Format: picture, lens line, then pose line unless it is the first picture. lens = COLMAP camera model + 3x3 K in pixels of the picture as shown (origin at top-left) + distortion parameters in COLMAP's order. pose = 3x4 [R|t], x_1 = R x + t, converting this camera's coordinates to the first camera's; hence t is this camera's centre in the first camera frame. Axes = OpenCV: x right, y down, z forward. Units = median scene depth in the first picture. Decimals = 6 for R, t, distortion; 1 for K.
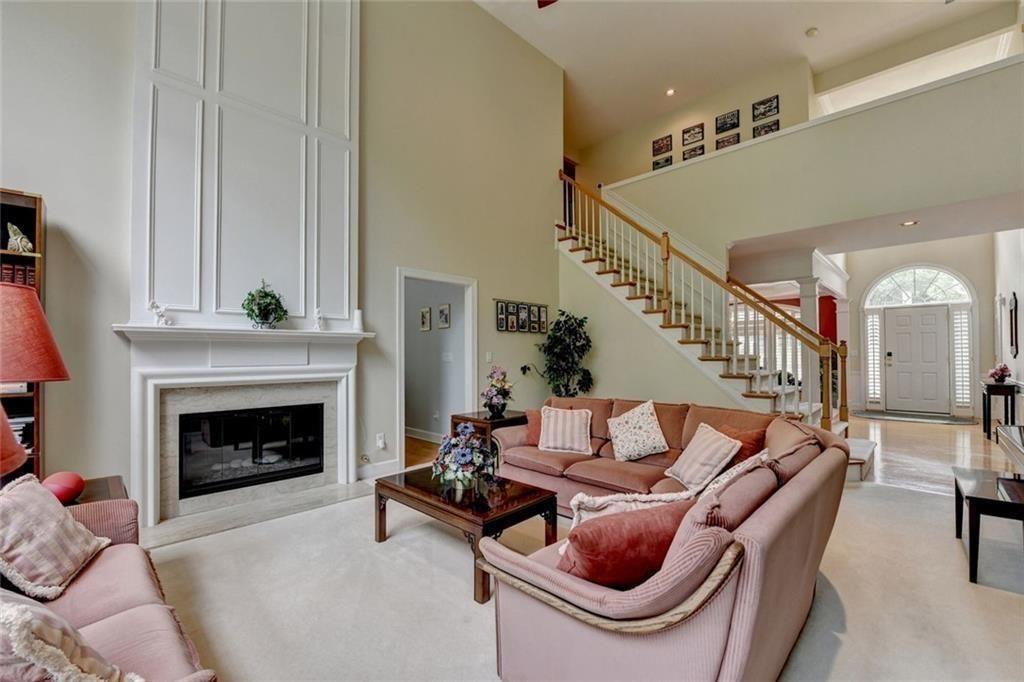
lens RADIAL K [[426.5, 0, 505.7], [0, 426.5, 351.2], [0, 0, 1]] dist [-0.020651, -0.000855]
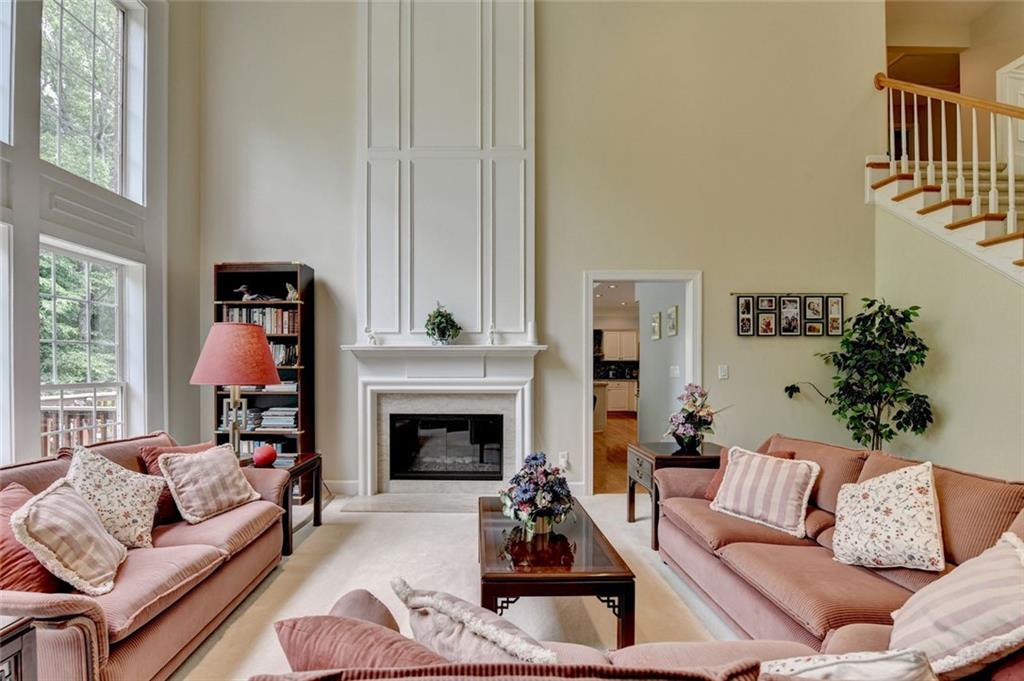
lens RADIAL K [[432.0, 0, 511.2], [0, 432.0, 373.2], [0, 0, 1]] dist [-0.017666, -0.000532]
pose [[0.694585, 0.015424, -0.719246, 0.336256], [0.002013, 0.999725, 0.023382, -0.003155], [0.719408, -0.017689, 0.694362, 0.280266]]
